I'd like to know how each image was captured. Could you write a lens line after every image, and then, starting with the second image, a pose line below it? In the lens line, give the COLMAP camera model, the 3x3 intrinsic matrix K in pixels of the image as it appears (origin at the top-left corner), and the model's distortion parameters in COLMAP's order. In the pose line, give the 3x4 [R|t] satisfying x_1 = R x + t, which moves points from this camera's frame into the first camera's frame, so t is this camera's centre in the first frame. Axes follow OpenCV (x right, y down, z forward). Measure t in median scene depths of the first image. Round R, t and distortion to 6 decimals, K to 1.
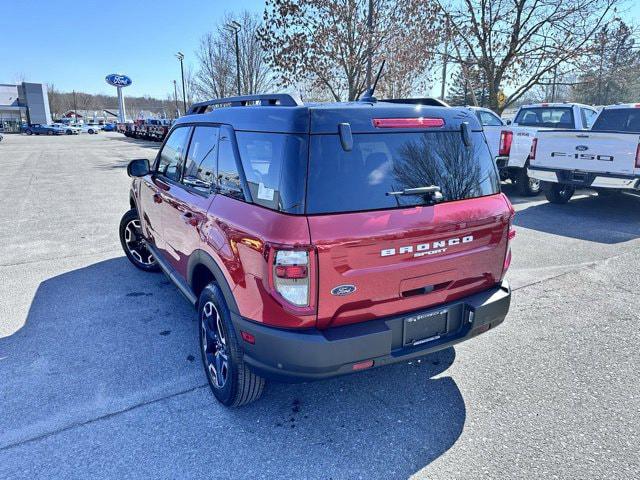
lens RADIAL K [[457.4, 0, 320.0], [0, 457.4, 240.0], [0, 0, 1]] dist [0.005409, -0.000263]
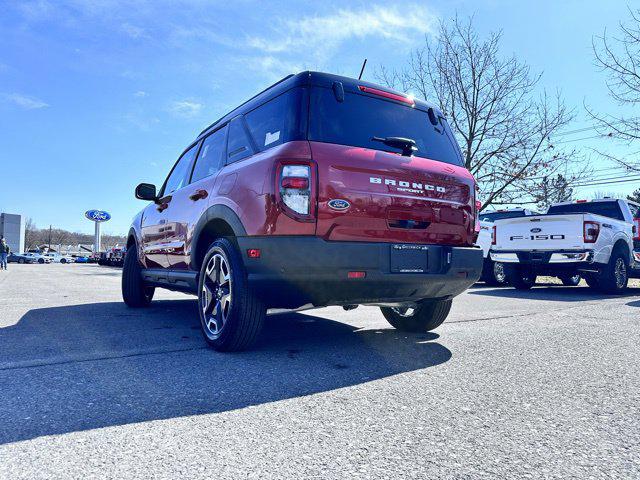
lens RADIAL K [[457.4, 0, 320.0], [0, 457.4, 240.0], [0, 0, 1]] dist [0.005409, -0.000263]
pose [[0.998124, 0.012164, 0.060012, -0.018051], [0.005869, 0.956554, -0.291498, 0.147701], [-0.060951, 0.291303, 0.954687, -0.021912]]
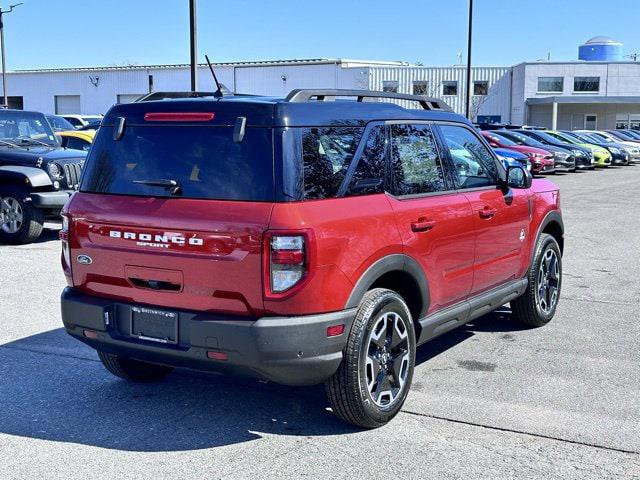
lens RADIAL K [[888.3, 0, 320.0], [0, 888.3, 240.0], [0, 0, 1]] dist [0.124199, -0.084426]
pose [[0.483928, 0.109834, -0.868188, 0.628657], [-0.218264, 0.975888, 0.001799, -0.019598], [0.847452, 0.188624, 0.496232, 0.104799]]
